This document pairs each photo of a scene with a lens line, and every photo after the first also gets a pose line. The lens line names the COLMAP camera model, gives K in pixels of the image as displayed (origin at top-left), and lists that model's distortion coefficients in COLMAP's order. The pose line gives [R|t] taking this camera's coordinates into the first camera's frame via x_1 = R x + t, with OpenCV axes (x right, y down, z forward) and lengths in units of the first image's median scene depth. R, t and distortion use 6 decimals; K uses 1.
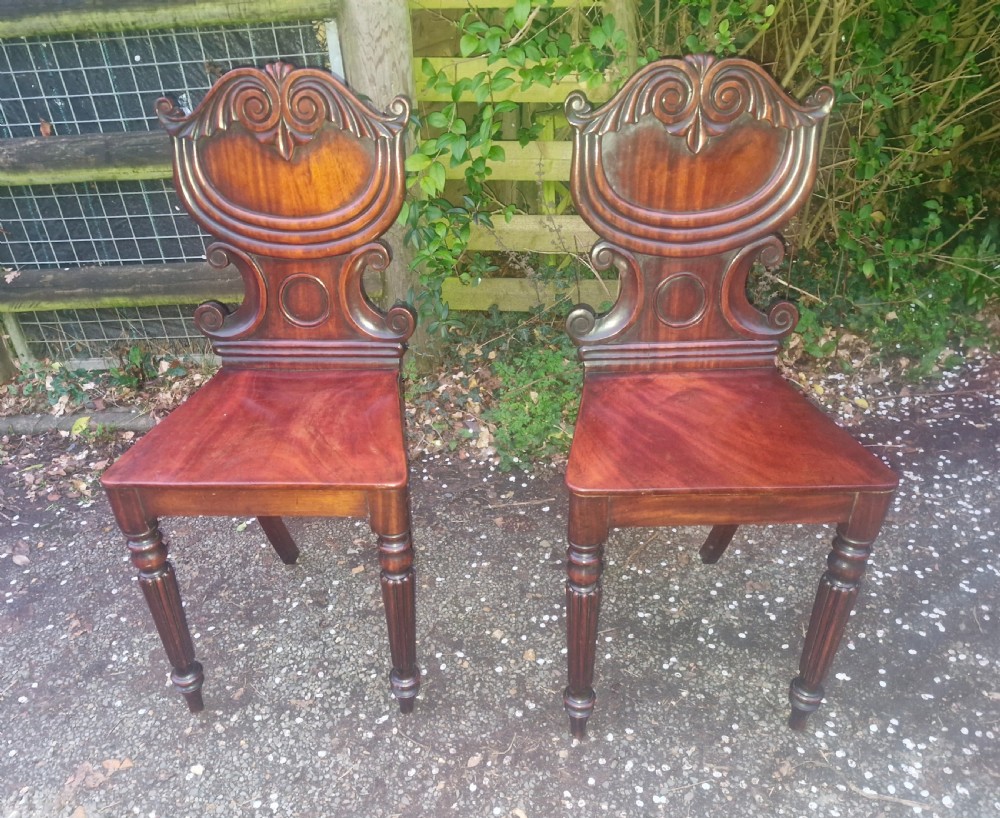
lens RADIAL K [[835.1, 0, 481.5], [0, 835.1, 449.6], [0, 0, 1]] dist [0.086444, -0.107639]
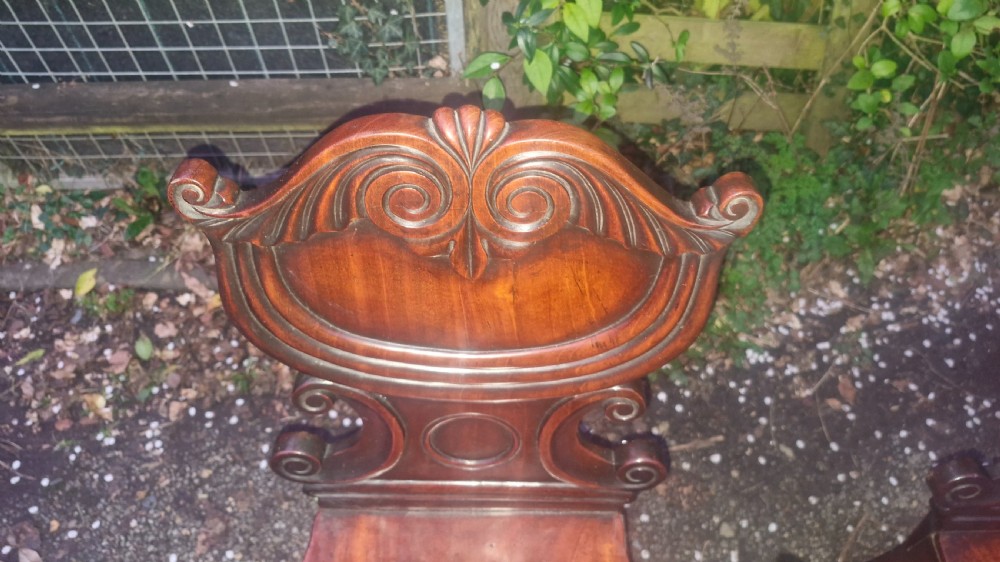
lens RADIAL K [[717.1, 0, 495.4], [0, 717.1, 187.3], [0, 0, 1]] dist [-0.001435, -0.003313]
pose [[0.998042, -0.002957, 0.062472, -0.193760], [-0.013670, 0.964413, 0.264046, -0.398459], [-0.061030, -0.264383, 0.962485, 0.510827]]
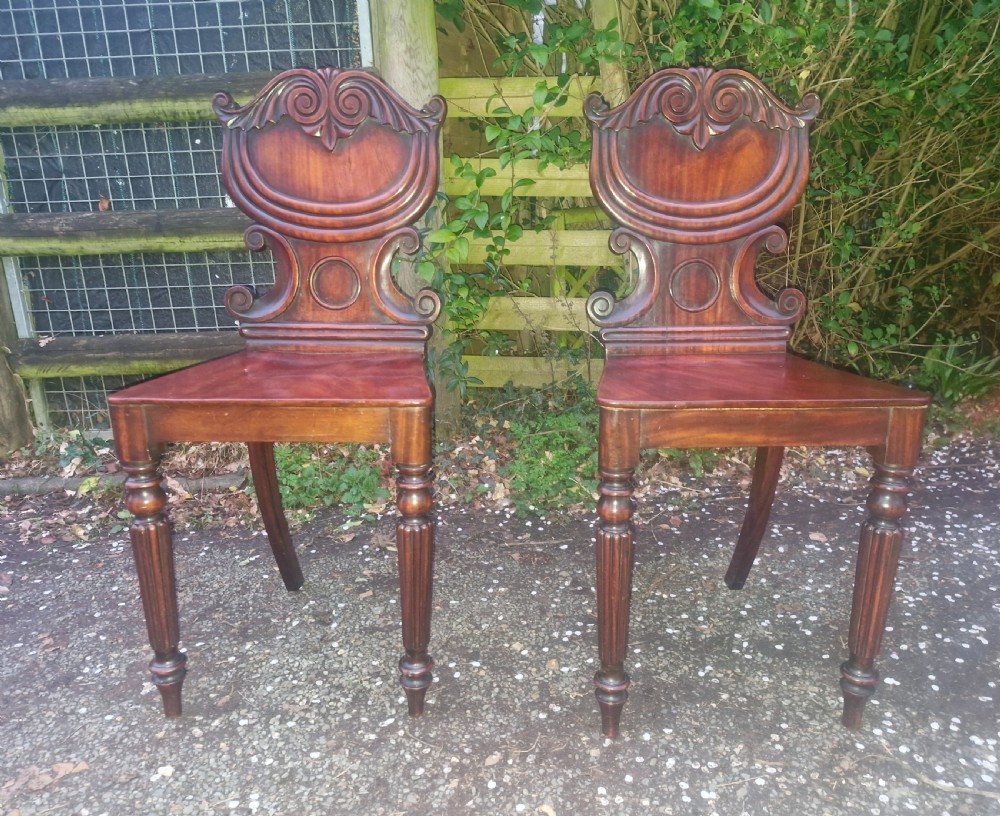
lens RADIAL K [[784.7, 0, 521.1], [0, 784.7, 408.4], [0, 0, 1]] dist [0.054328, -0.054487]
pose [[0.998859, 0.018569, 0.043992, -0.018213], [-0.004304, 0.952551, -0.304348, 0.226999], [-0.047556, 0.303811, 0.951545, 0.097144]]
